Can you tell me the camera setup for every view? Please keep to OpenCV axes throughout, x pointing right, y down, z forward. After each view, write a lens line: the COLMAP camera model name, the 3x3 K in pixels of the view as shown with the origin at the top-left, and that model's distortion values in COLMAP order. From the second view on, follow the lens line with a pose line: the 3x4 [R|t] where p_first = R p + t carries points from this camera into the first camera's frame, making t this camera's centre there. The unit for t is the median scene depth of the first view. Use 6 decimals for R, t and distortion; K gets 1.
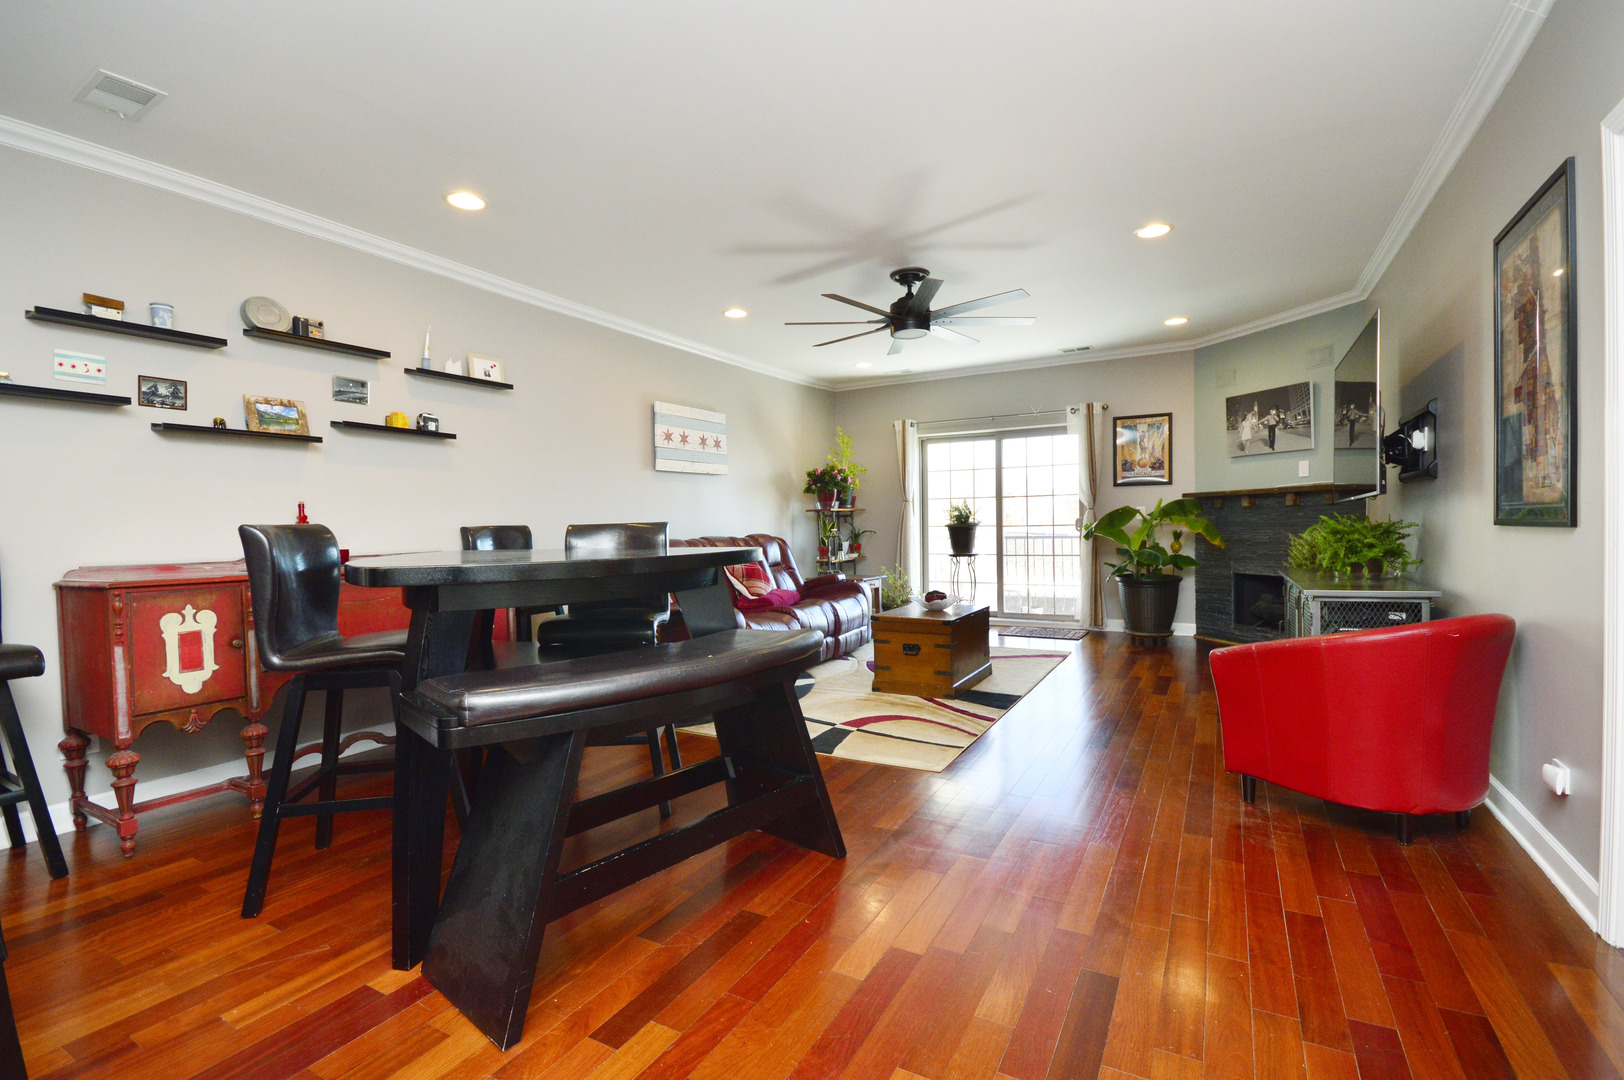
lens RADIAL K [[737.4, 0, 812.0], [0, 737.4, 540.0], [0, 0, 1]] dist [0.000521, -0.000041]
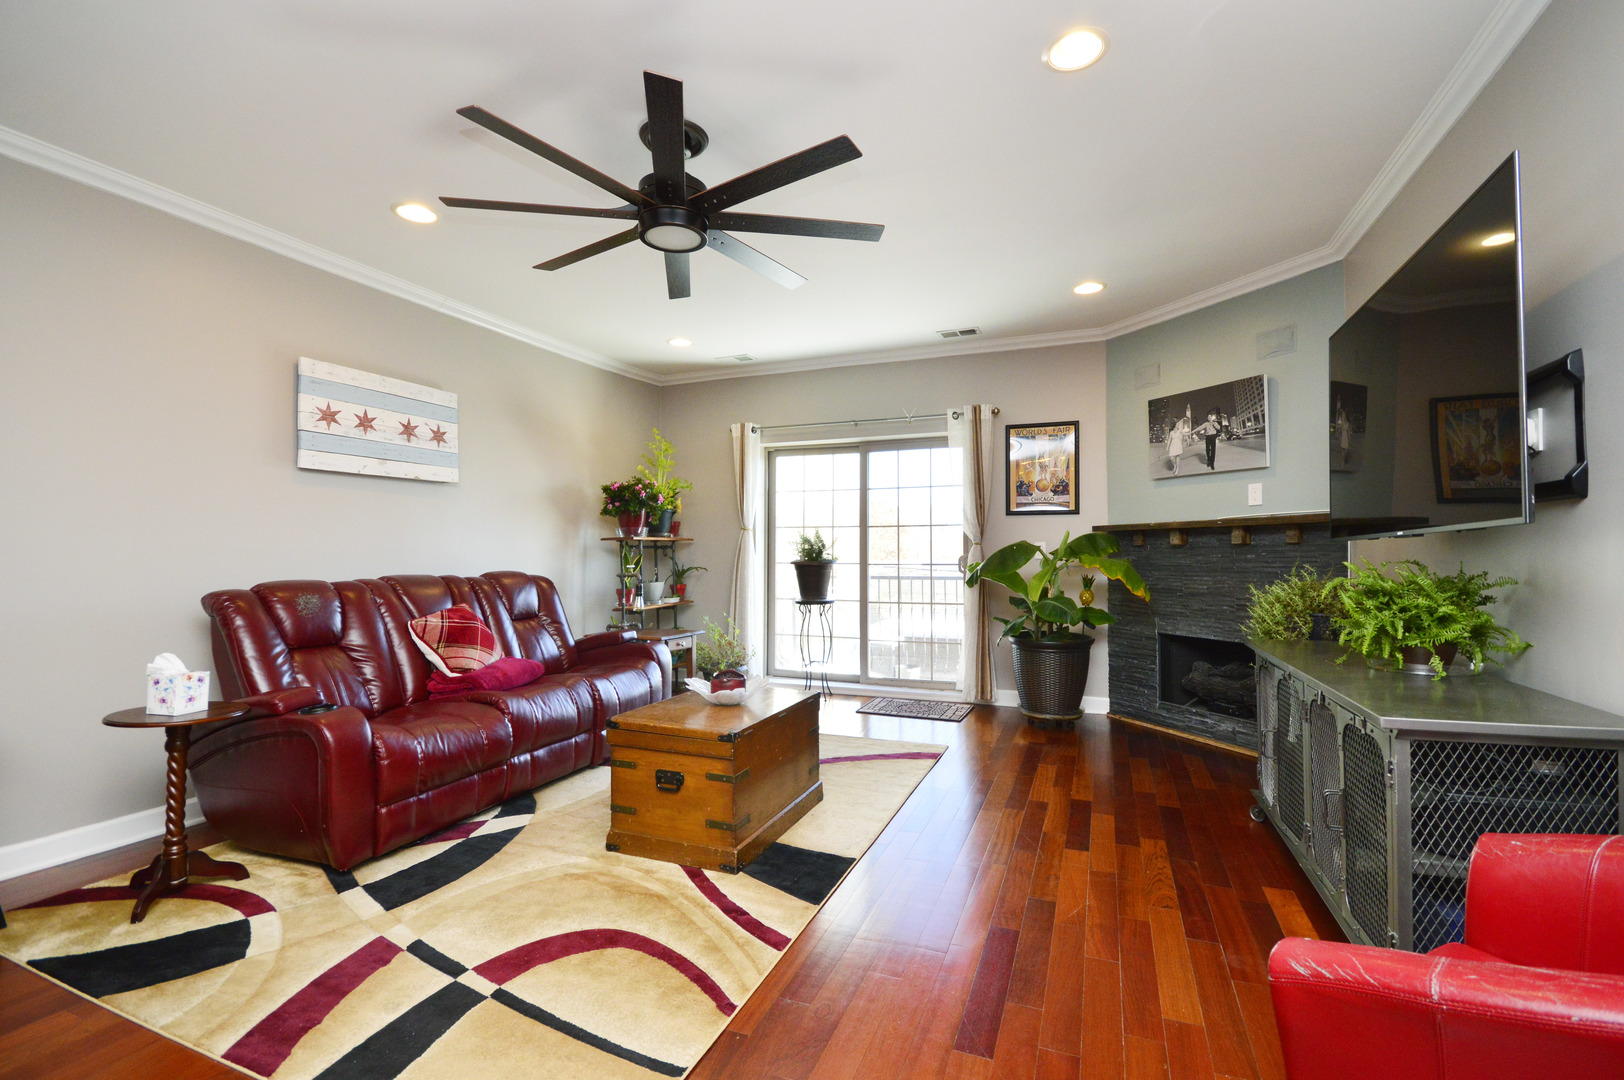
lens RADIAL K [[737.4, 0, 812.0], [0, 737.4, 540.0], [0, 0, 1]] dist [0.000521, -0.000041]
pose [[0.991265, 0.019744, 0.130400, 0.123657], [-0.014121, 0.998936, -0.043904, -0.011838], [-0.131128, 0.041679, 0.990489, 0.302459]]
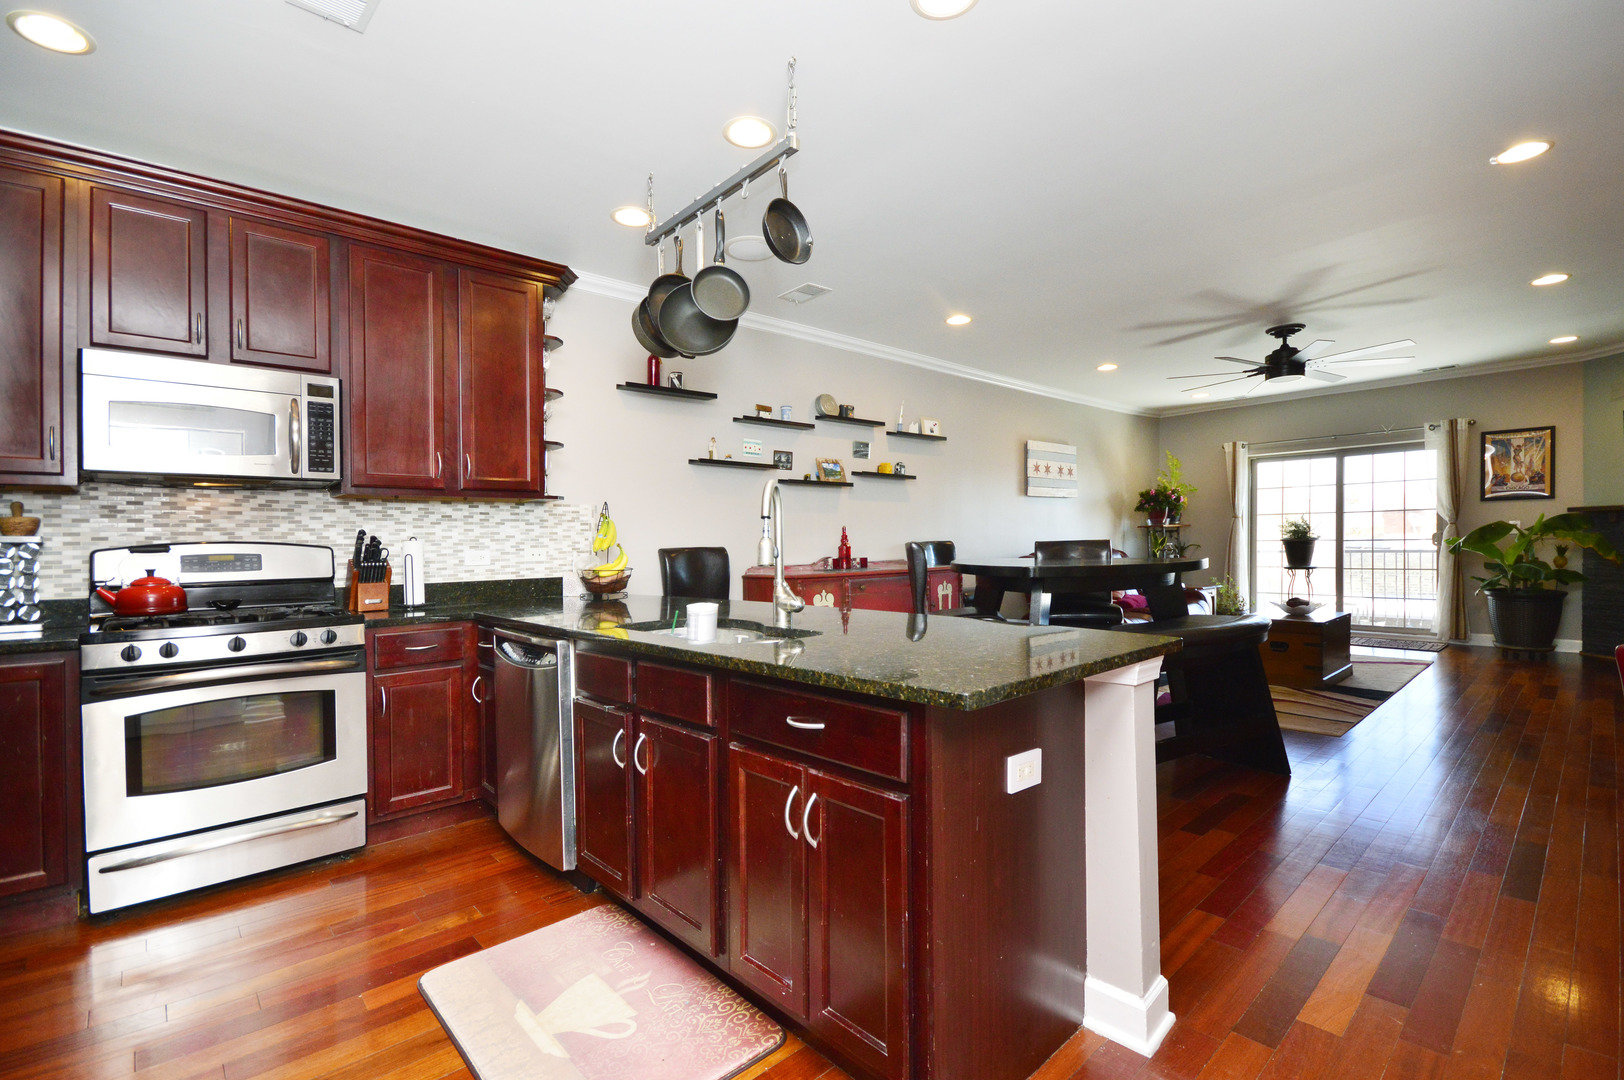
lens RADIAL K [[727.3, 0, 821.0], [0, 727.3, 558.2], [0, 0, 1]] dist [0.022812, -0.011501]
pose [[0.951976, 0.007606, -0.306077, -0.151905], [-0.005350, 0.999952, 0.008208, 0.001672], [0.306125, -0.006177, 0.951971, -0.248846]]
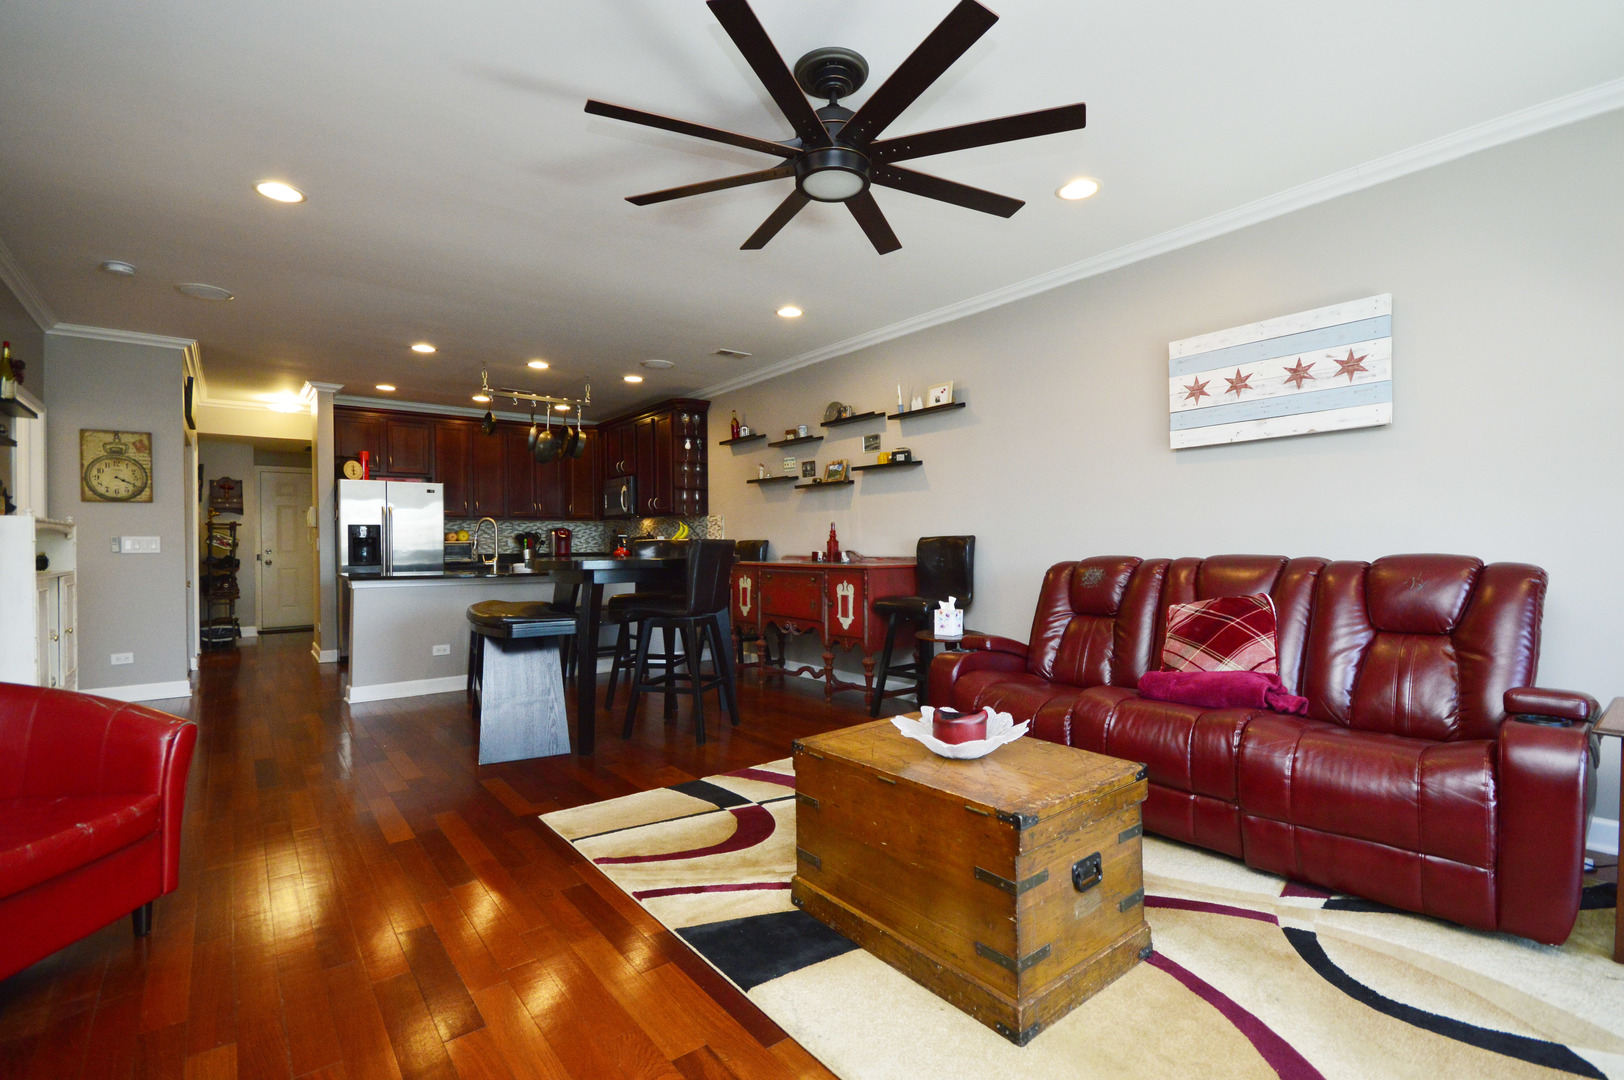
lens RADIAL K [[744.6, 0, 812.0], [0, 744.6, 540.0], [0, 0, 1]] dist [-0.000089, -0.000063]
pose [[-0.379252, 0.014185, -0.925185, 0.468219], [-0.004940, 0.999837, 0.017355, -0.022332], [0.925280, 0.011152, -0.379121, 0.868835]]
